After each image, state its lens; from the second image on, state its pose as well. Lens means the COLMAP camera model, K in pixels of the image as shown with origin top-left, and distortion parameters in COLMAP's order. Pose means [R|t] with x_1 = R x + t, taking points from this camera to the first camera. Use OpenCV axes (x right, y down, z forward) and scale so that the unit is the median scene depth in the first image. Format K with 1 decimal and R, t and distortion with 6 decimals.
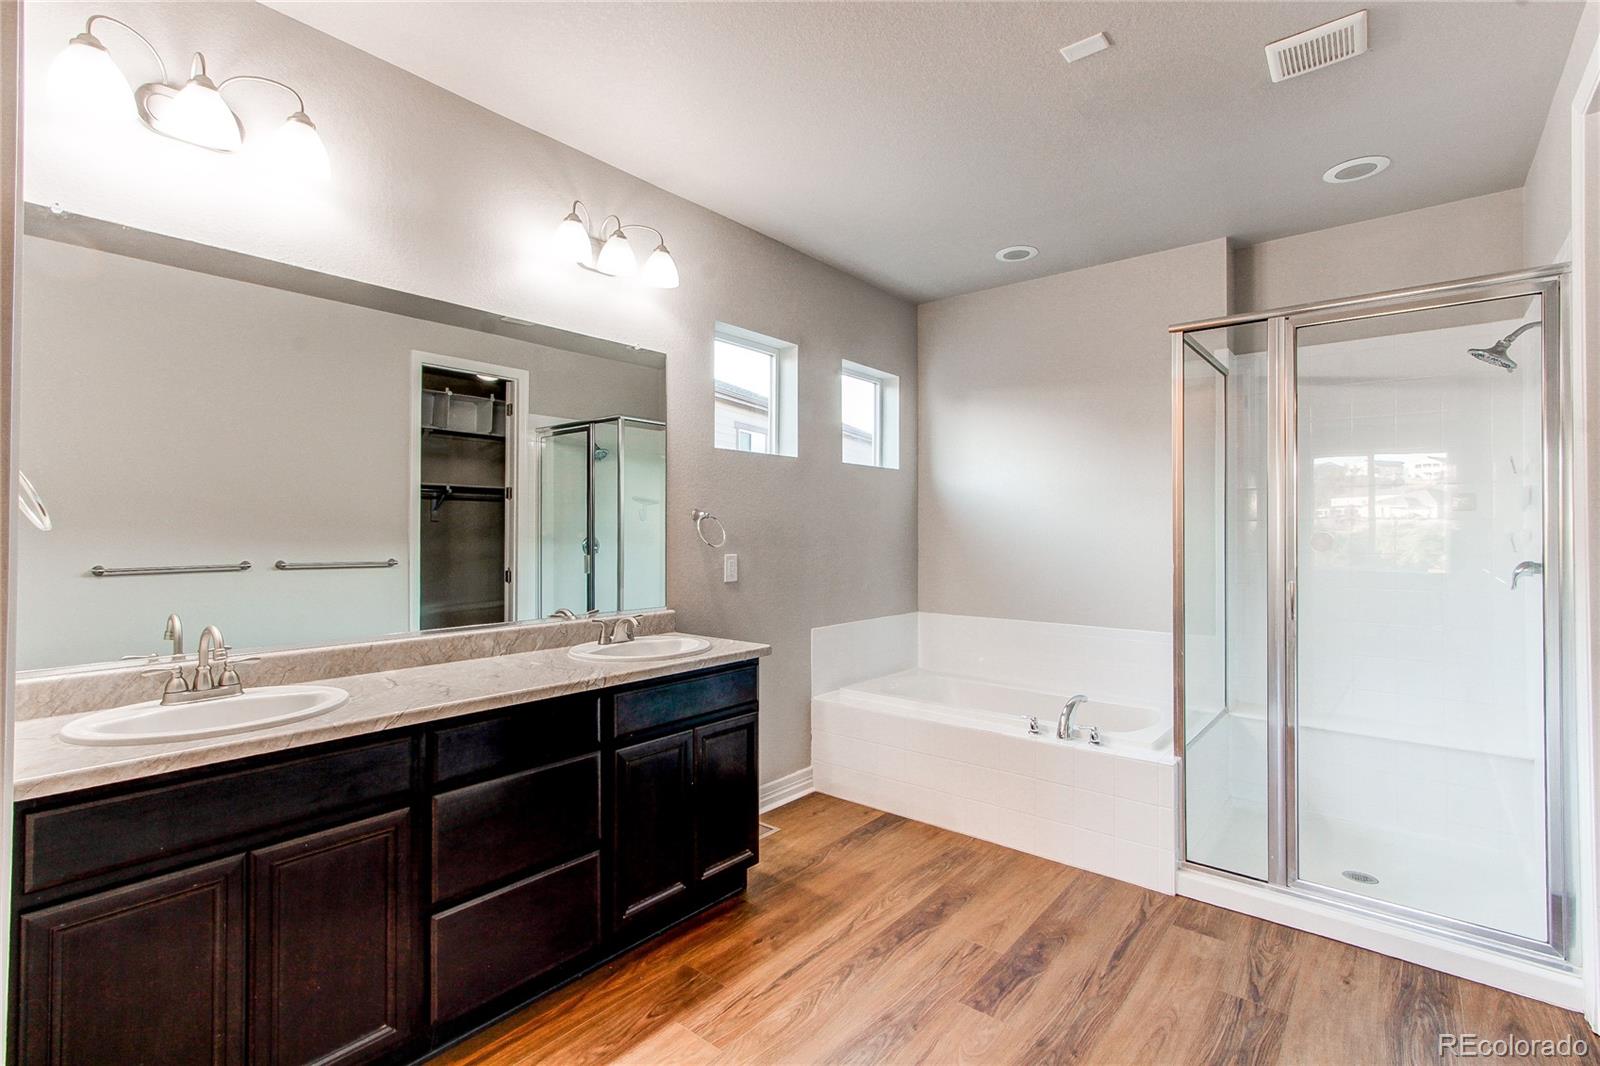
lens RADIAL K [[738.4, 0, 797.9], [0, 738.4, 522.7], [0, 0, 1]] dist [-0.000794, 0.002156]
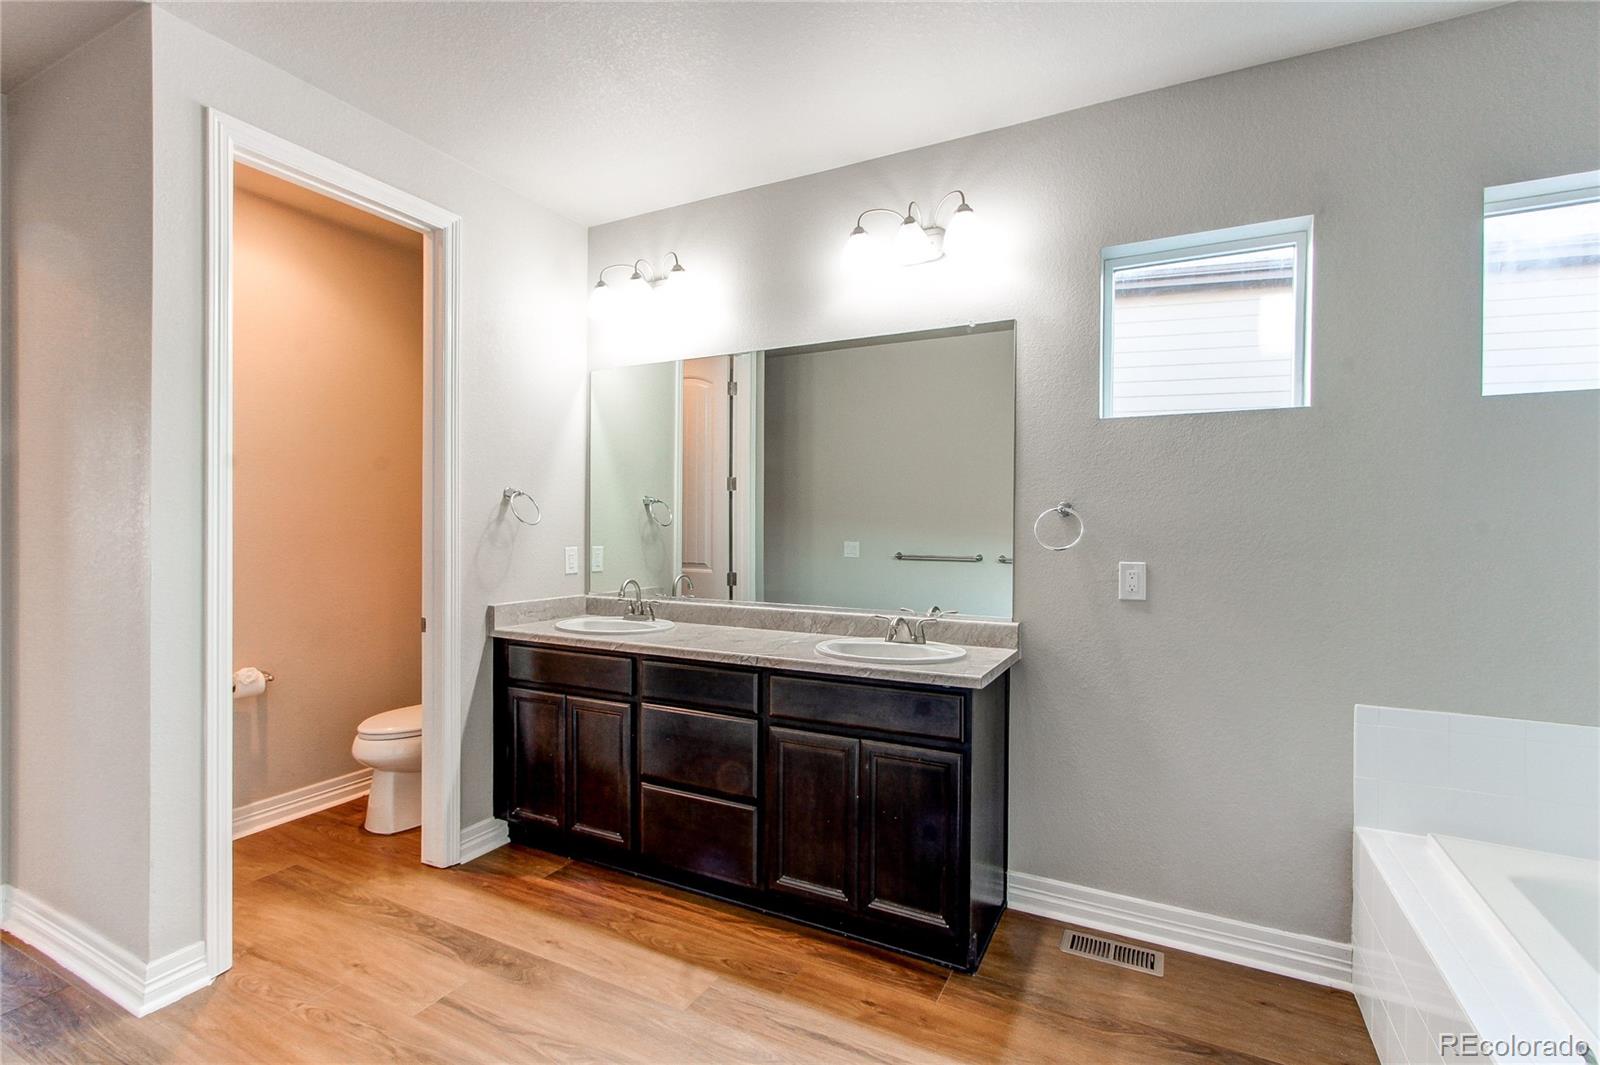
lens RADIAL K [[738.4, 0, 796.0], [0, 738.4, 536.2], [0, 0, 1]] dist [-0.000794, 0.002156]
pose [[0.204441, 0.008393, -0.978843, 0.759278], [0.004550, 0.999944, 0.009524, 0.012570], [0.978868, -0.006401, 0.204392, 0.735026]]
